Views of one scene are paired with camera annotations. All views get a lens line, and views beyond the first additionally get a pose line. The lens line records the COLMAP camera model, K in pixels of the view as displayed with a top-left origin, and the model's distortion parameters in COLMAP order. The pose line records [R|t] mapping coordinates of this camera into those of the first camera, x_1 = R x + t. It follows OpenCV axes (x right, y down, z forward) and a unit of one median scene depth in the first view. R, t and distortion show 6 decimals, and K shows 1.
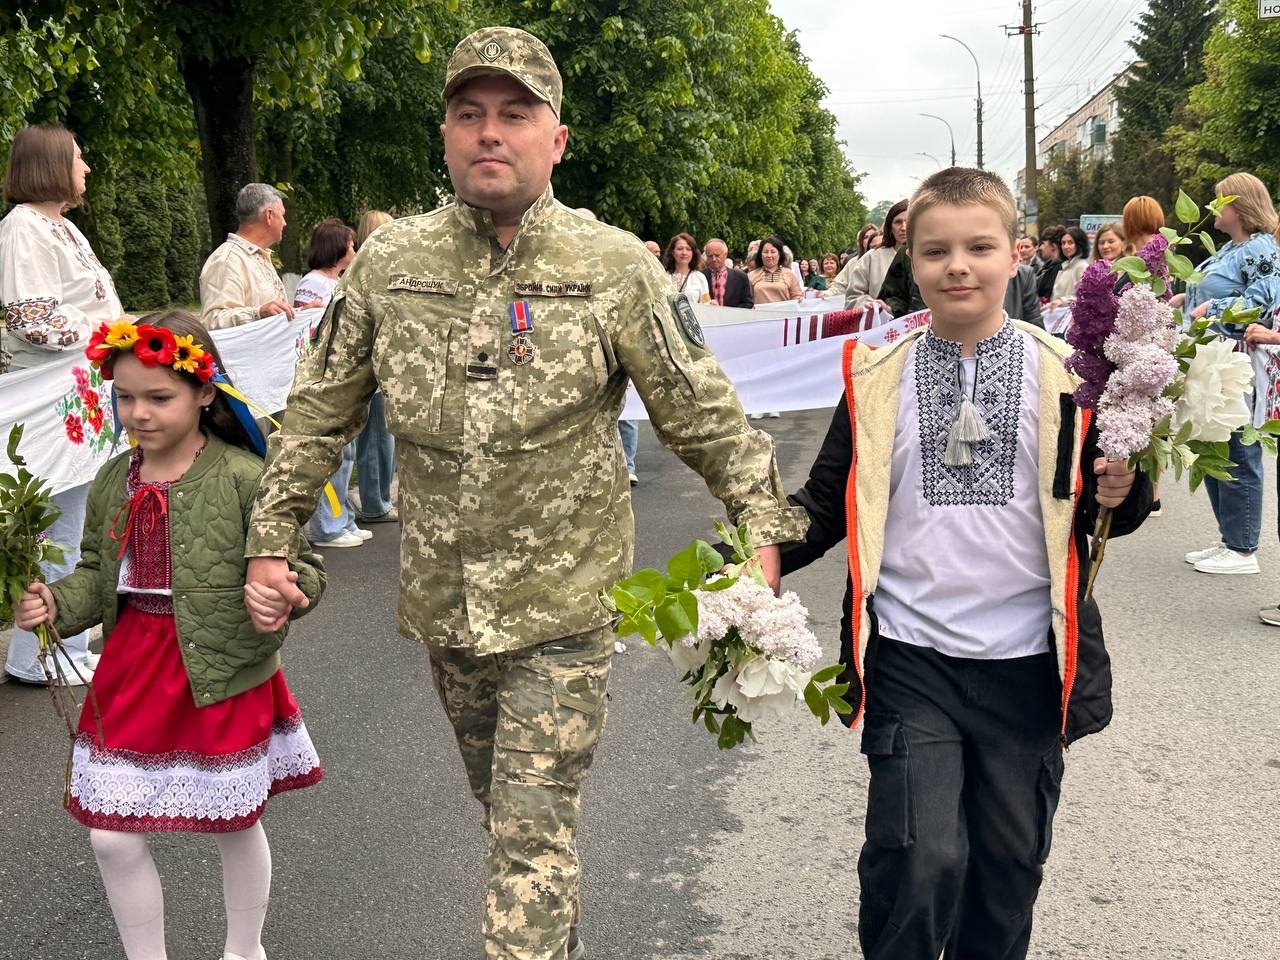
lens RADIAL K [[1478.3, 0, 634.5], [0, 1478.3, 476.8], [0, 0, 1]] dist [0.196896, -0.470966]
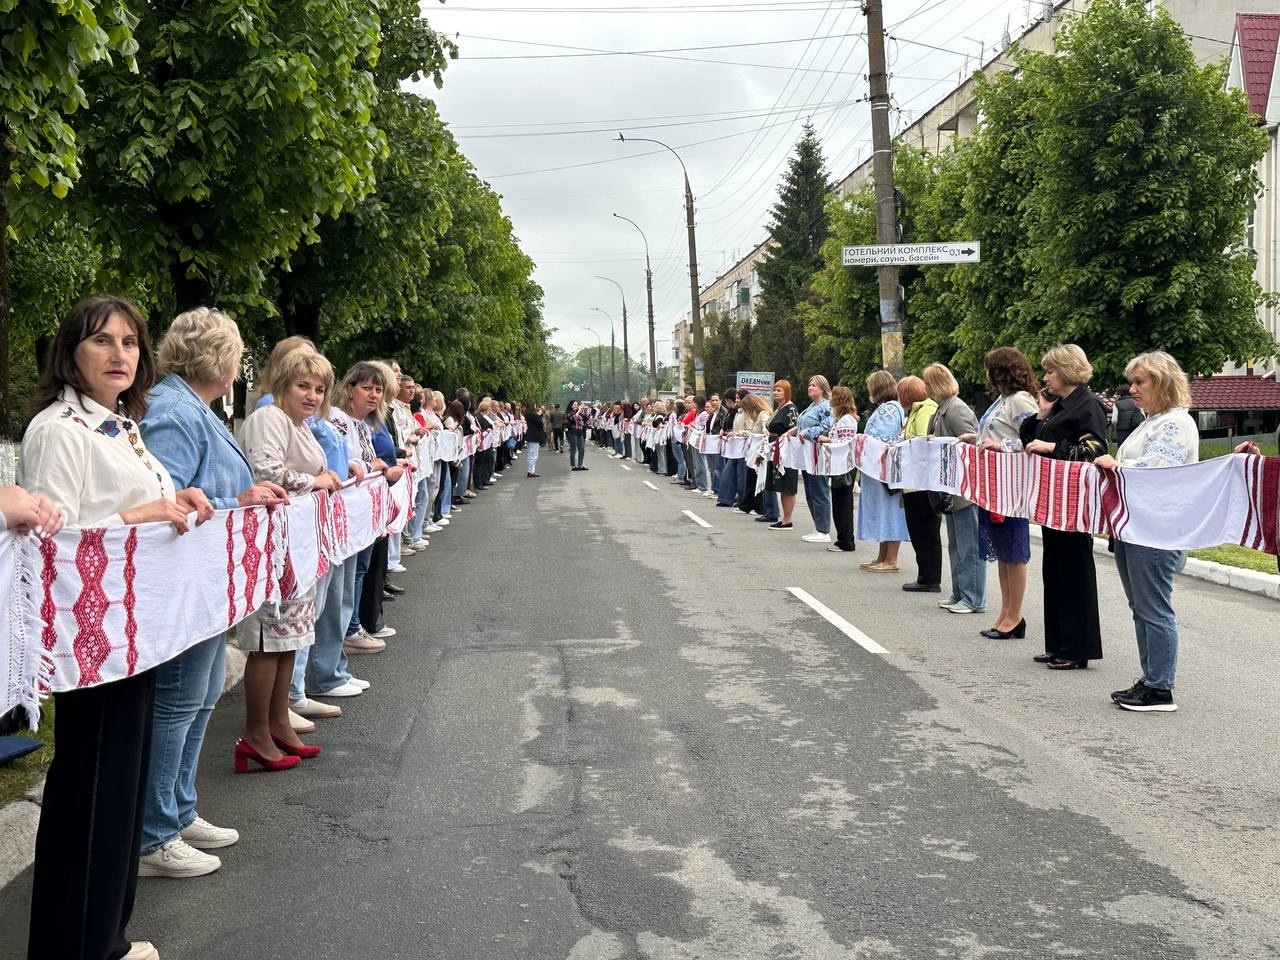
lens RADIAL K [[1478.3, 0, 634.5], [0, 1478.3, 476.8], [0, 0, 1]] dist [0.196896, -0.470966]
pose [[0.975537, -0.007797, 0.219698, -0.110668], [0.028126, 0.995584, -0.089558, 0.044948], [-0.218030, 0.093546, 0.971448, -0.335207]]
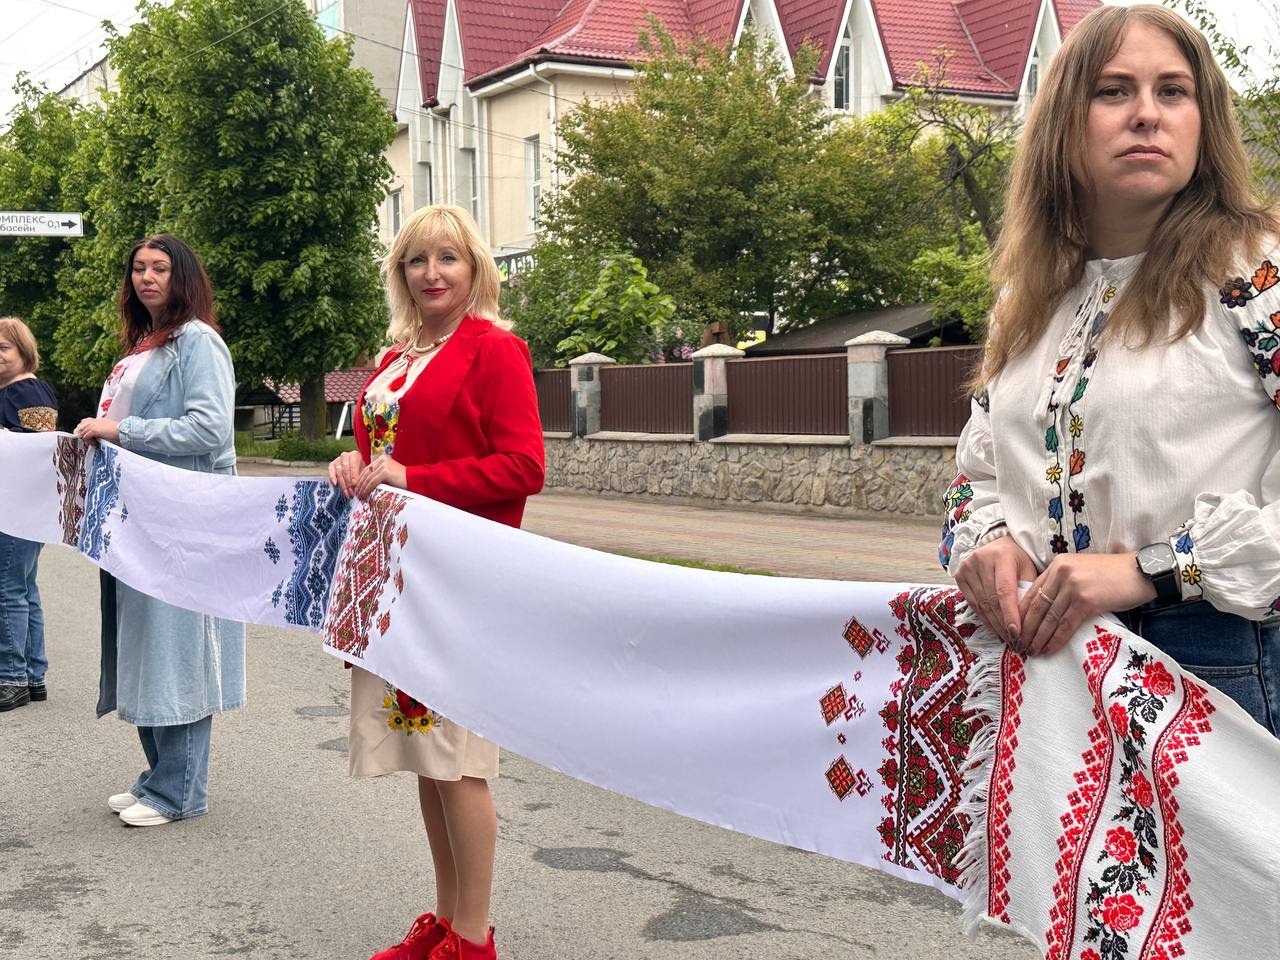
lens RADIAL K [[1786.1, 0, 640.0], [0, 1786.1, 480.0], [0, 0, 1]] dist [0.049092, 0.051957]
pose [[0.783623, -0.024341, 0.620760, -0.075862], [0.085267, 0.993990, -0.068662, 0.067763], [-0.615358, 0.106735, 0.780988, -0.464455]]
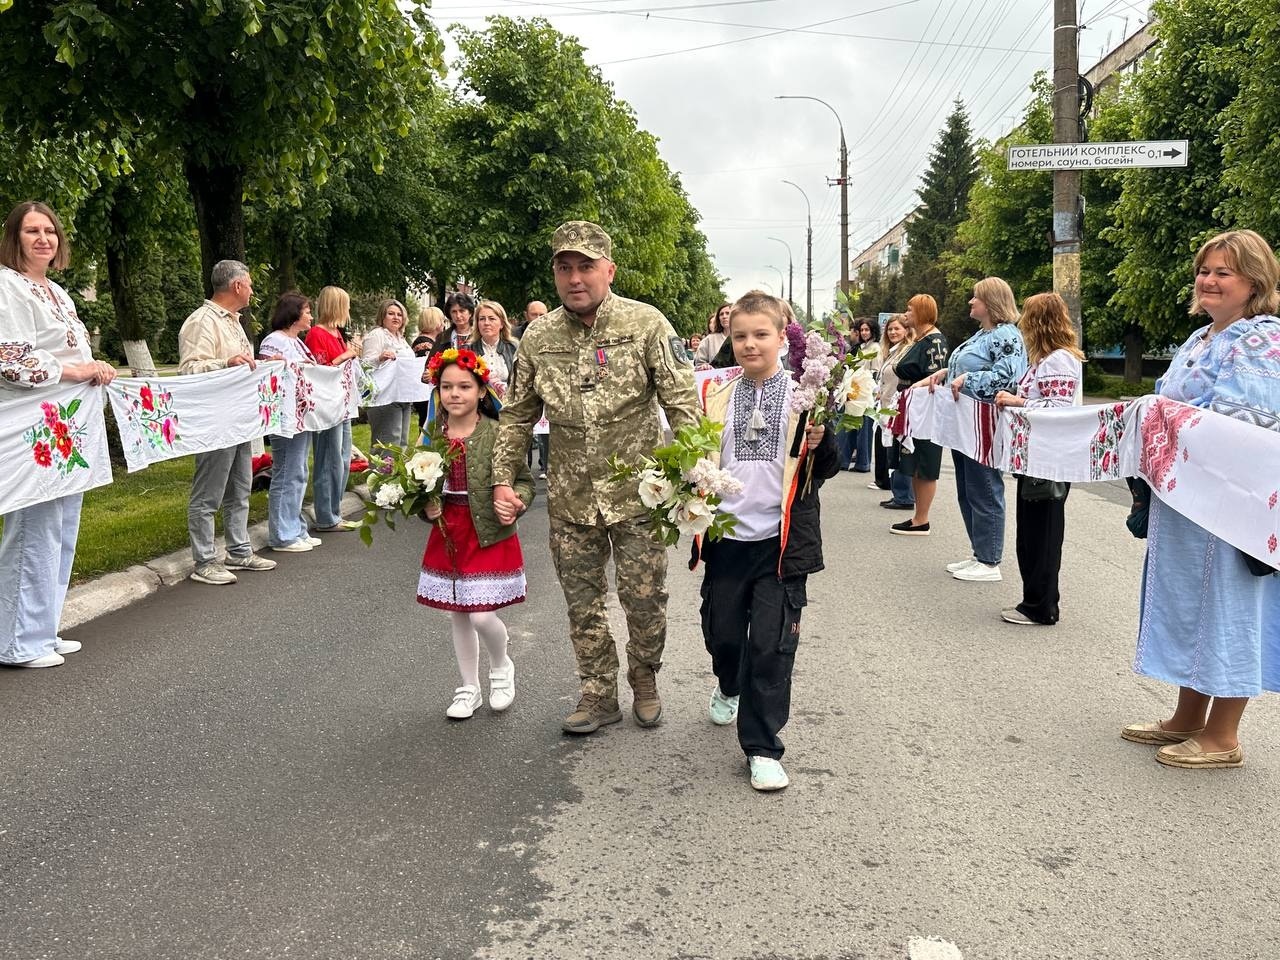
lens RADIAL K [[1084.7, 0, 637.5], [0, 1084.7, 476.2], [0, 0, 1]] dist [0.168581, -0.350102]
pose [[0.997271, 0.018257, 0.071532, 0.007432], [-0.016932, 0.999674, -0.019095, -0.001090], [-0.071857, 0.017831, 0.997256, 0.017465]]
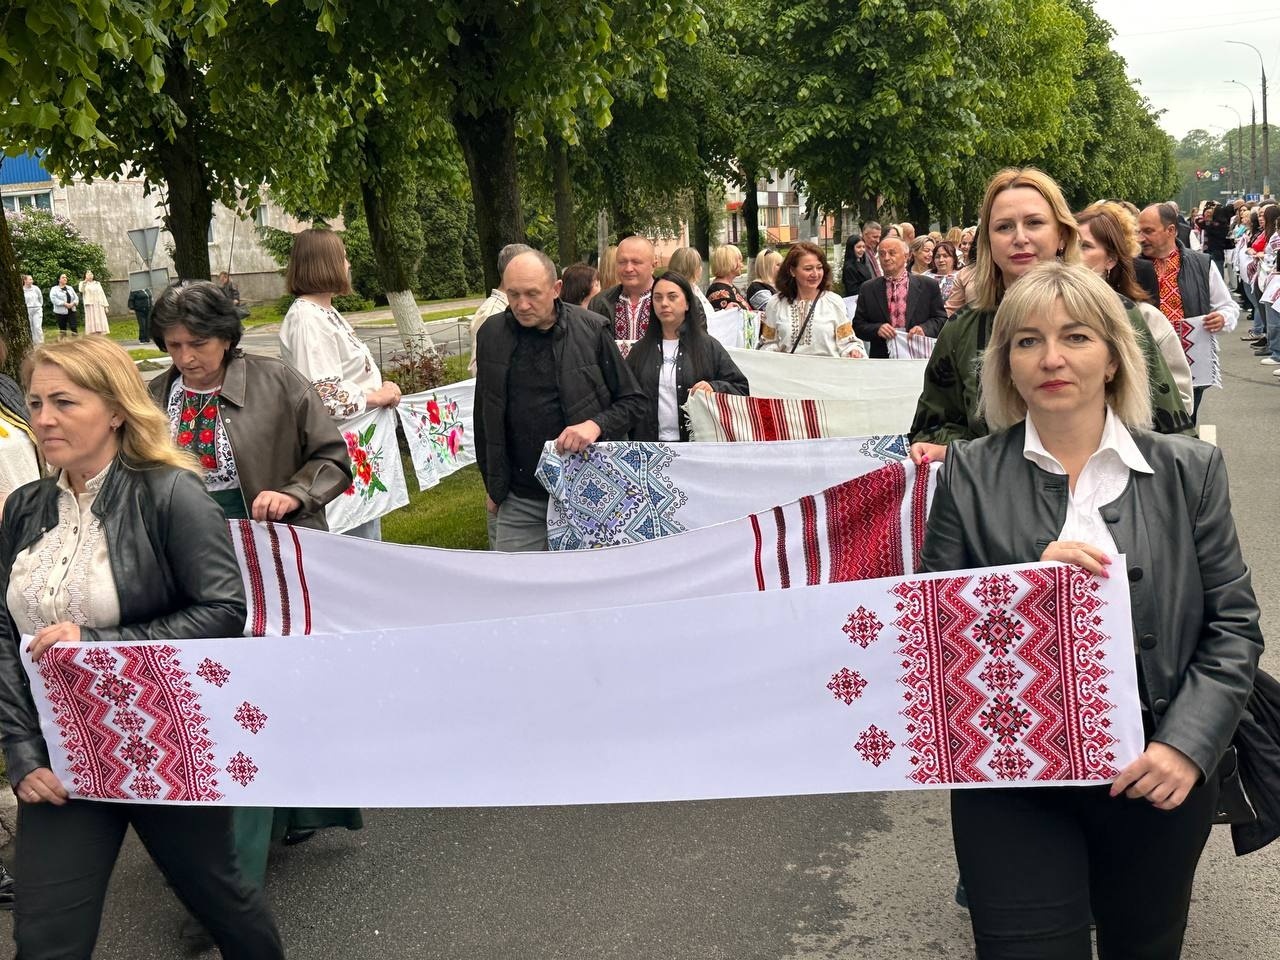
lens RADIAL K [[1478.3, 0, 634.5], [0, 1478.3, 476.8], [0, 0, 1]] dist [0.196896, -0.470966]
pose [[0.980474, -0.025320, -0.195014, 0.016838], [0.030651, 0.999233, 0.024371, -0.011602], [0.194247, -0.029873, 0.980498, -0.028673]]
